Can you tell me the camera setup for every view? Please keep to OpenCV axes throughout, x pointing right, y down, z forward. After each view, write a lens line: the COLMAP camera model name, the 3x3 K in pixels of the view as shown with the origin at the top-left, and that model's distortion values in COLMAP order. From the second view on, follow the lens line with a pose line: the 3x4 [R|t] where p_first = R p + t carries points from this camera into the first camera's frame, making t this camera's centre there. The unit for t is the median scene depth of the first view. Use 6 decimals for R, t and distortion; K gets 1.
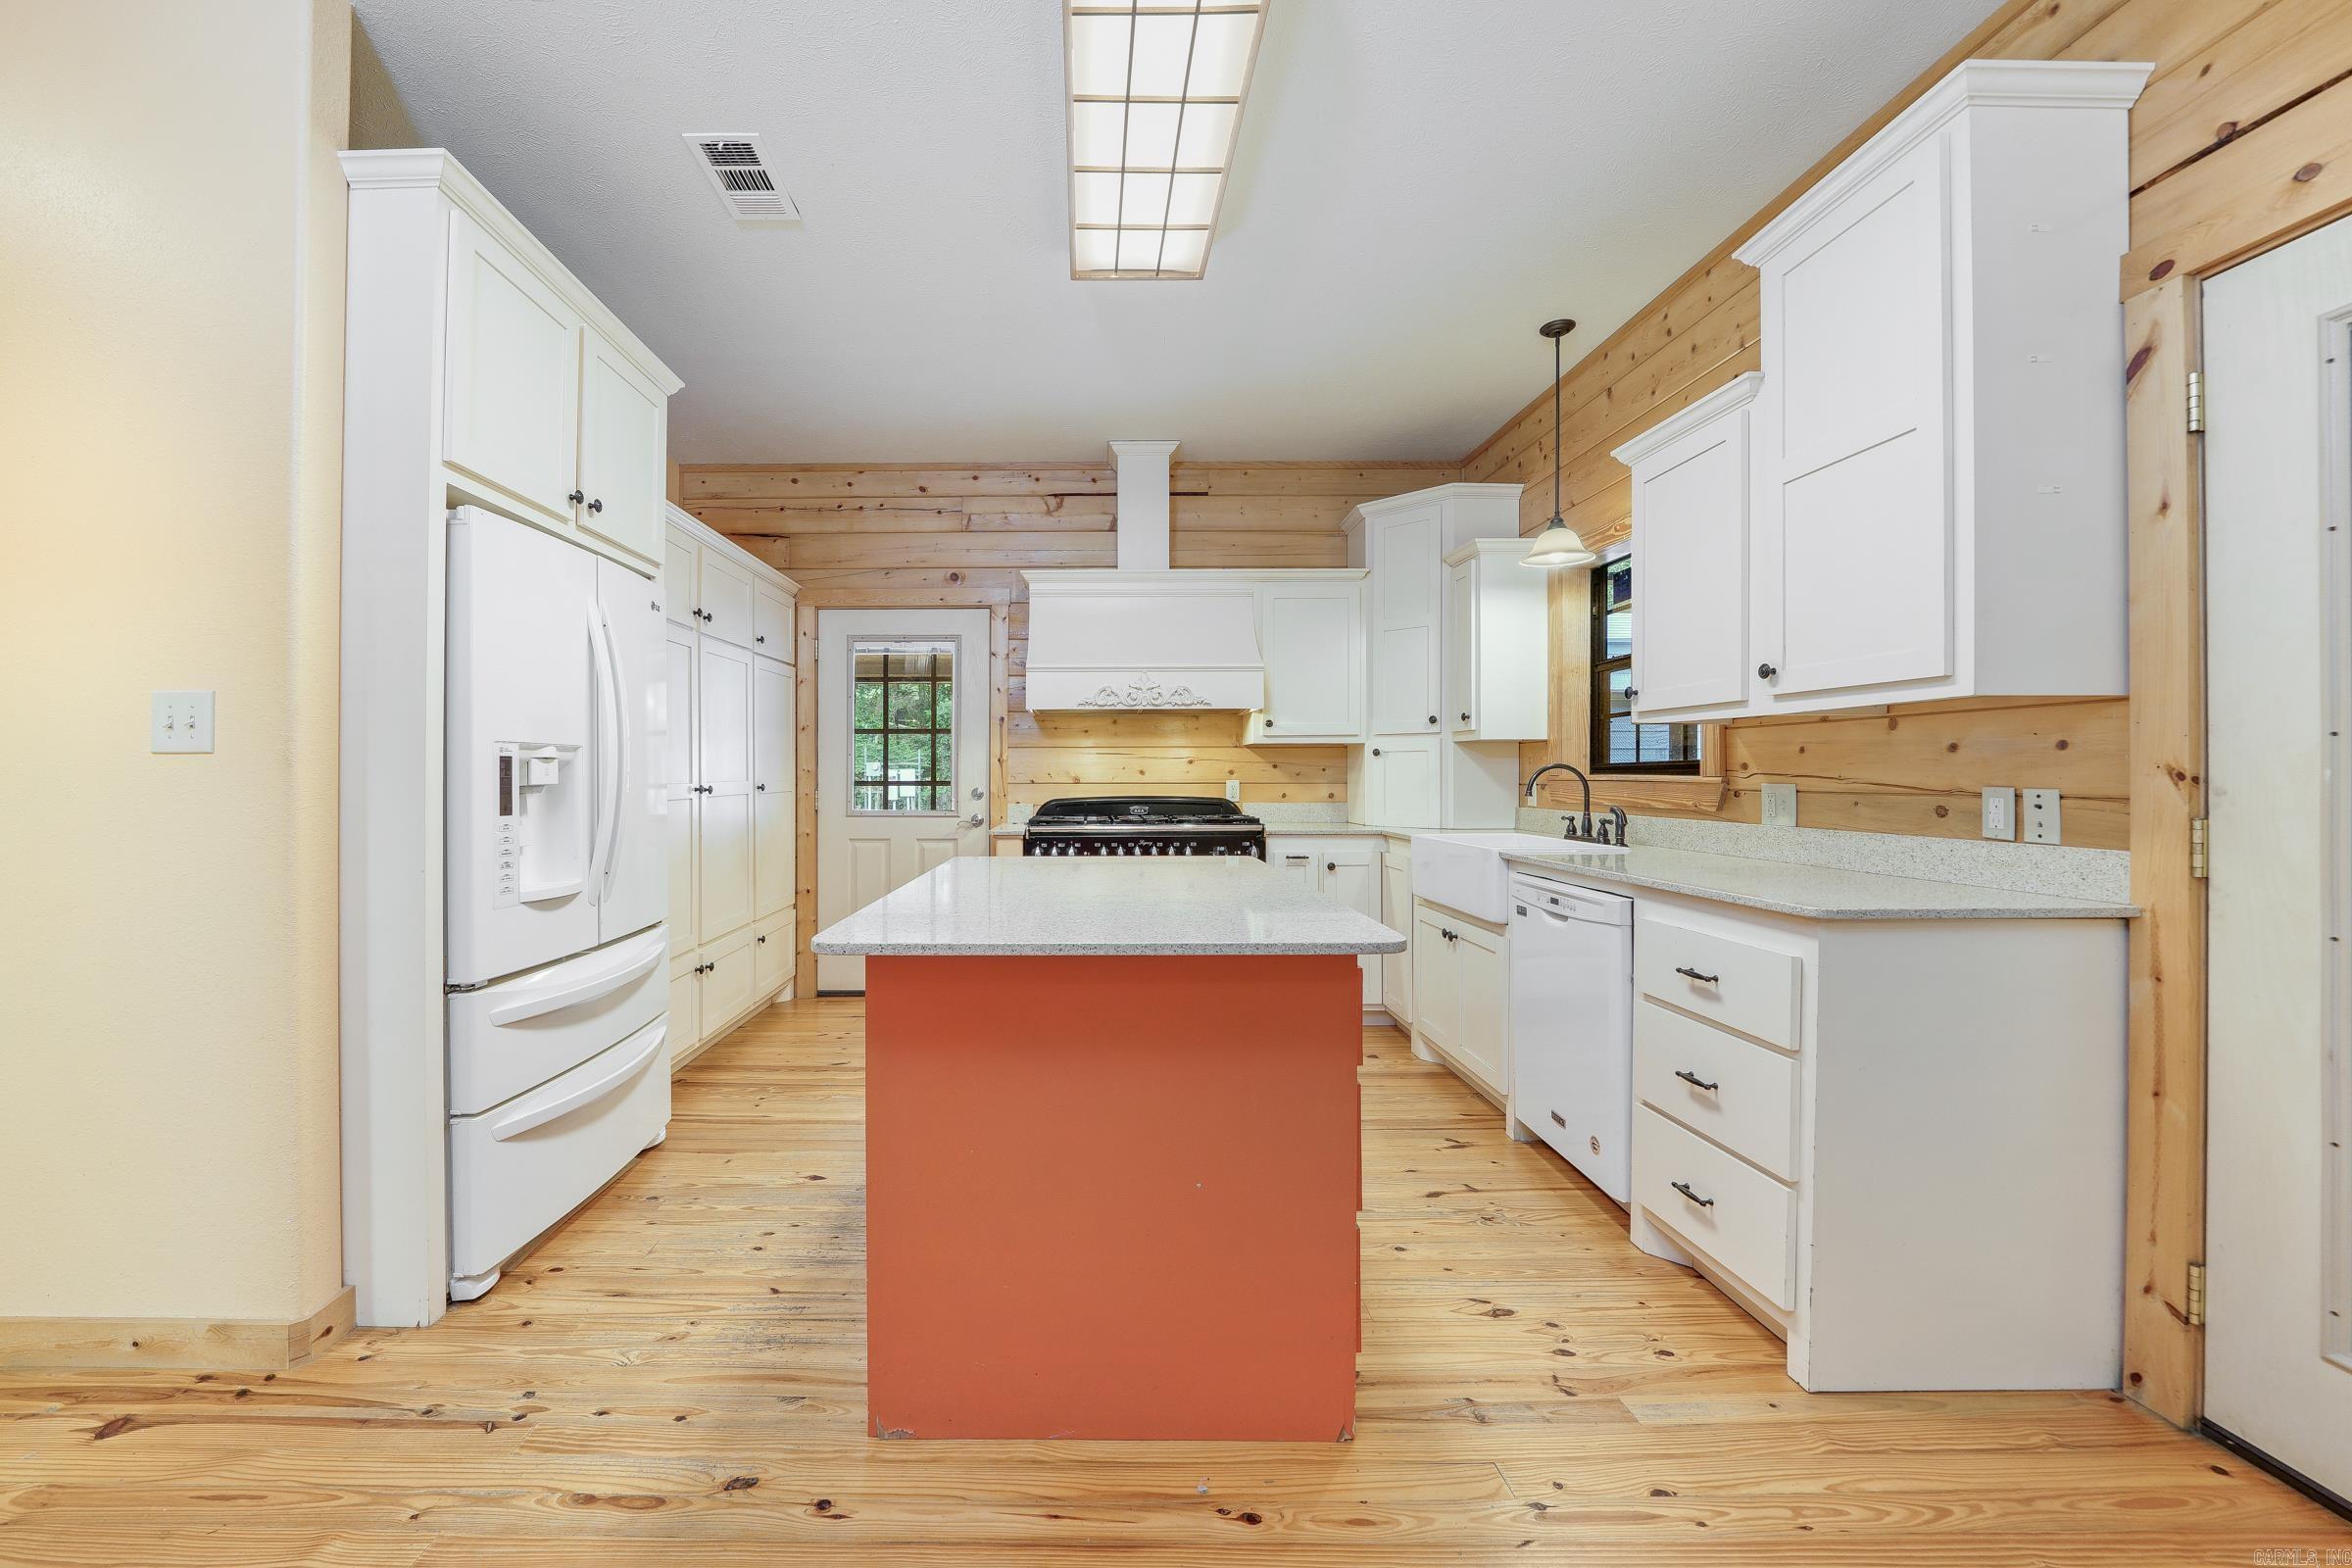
lens RADIAL K [[884.5, 0, 1085.6], [0, 884.5, 774.0], [0, 0, 1]] dist [-0.012844, 0.000204]
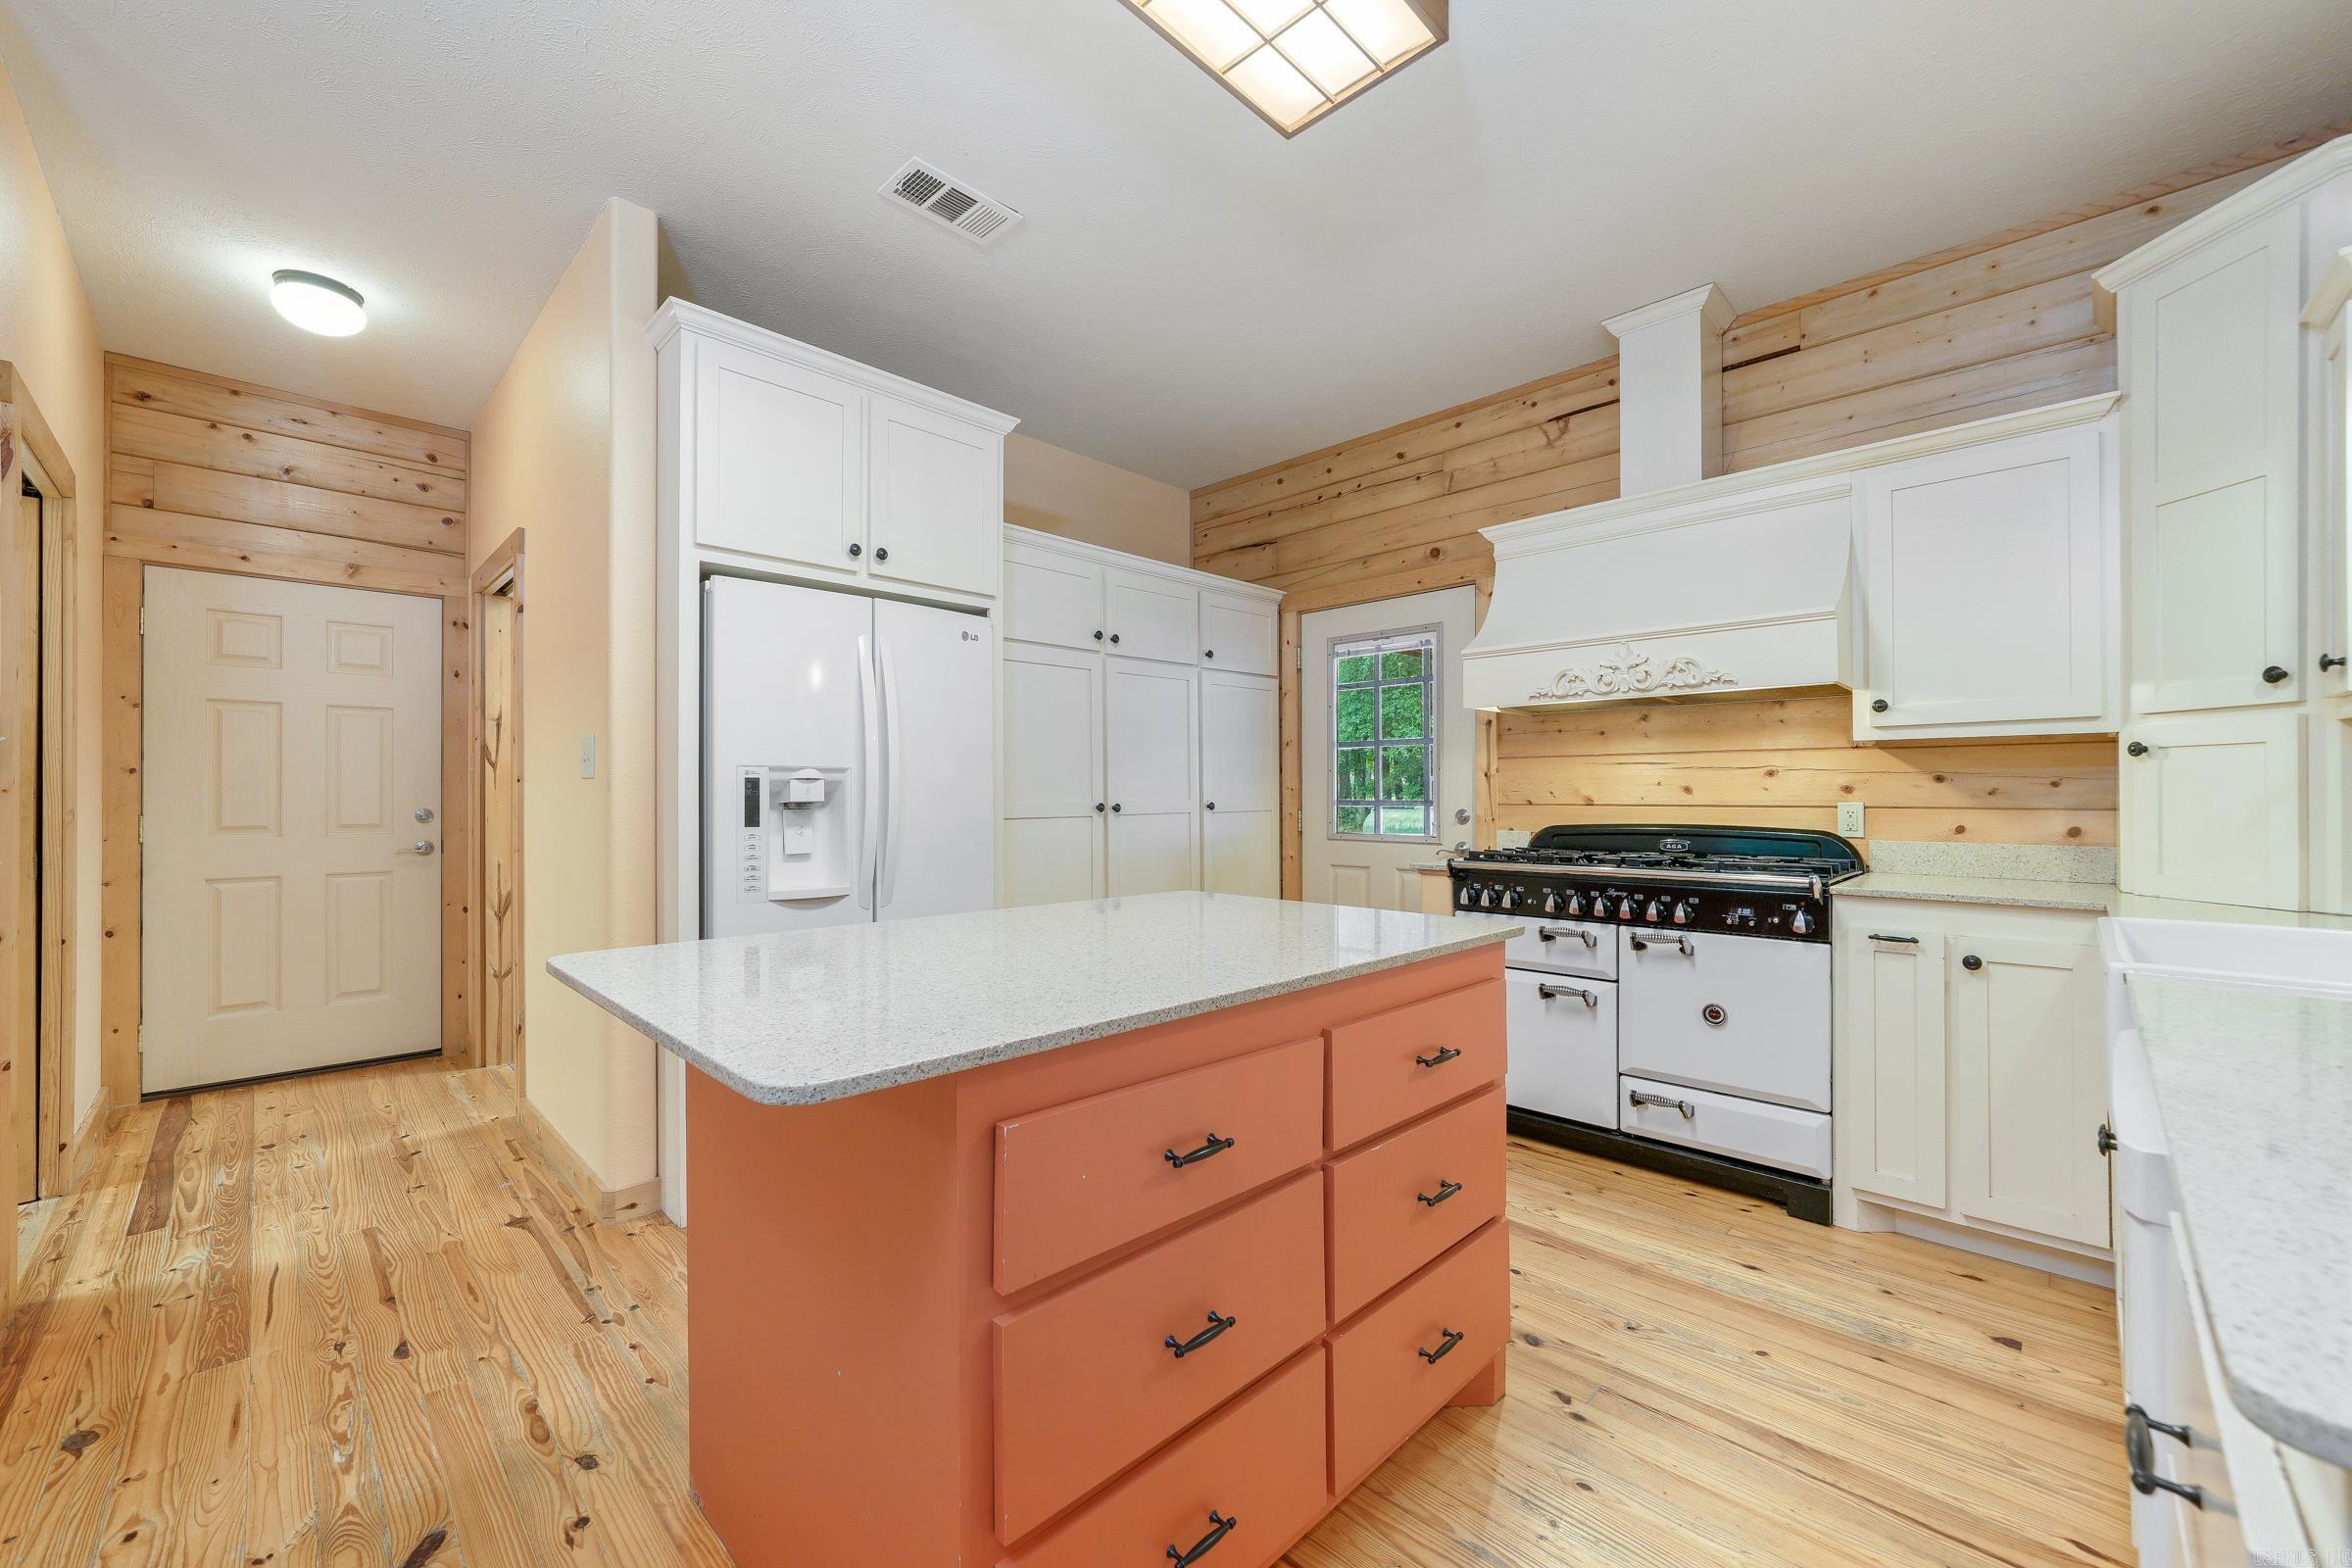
lens RADIAL K [[923.4, 0, 1176.6], [0, 923.4, 789.7], [0, 0, 1]] dist [-0.012489, 0.006385]
pose [[0.713610, -0.002651, -0.700538, 0.431862], [0.000307, 0.999994, -0.003472, 0.000567], [0.700543, 0.002262, 0.713607, 0.340190]]
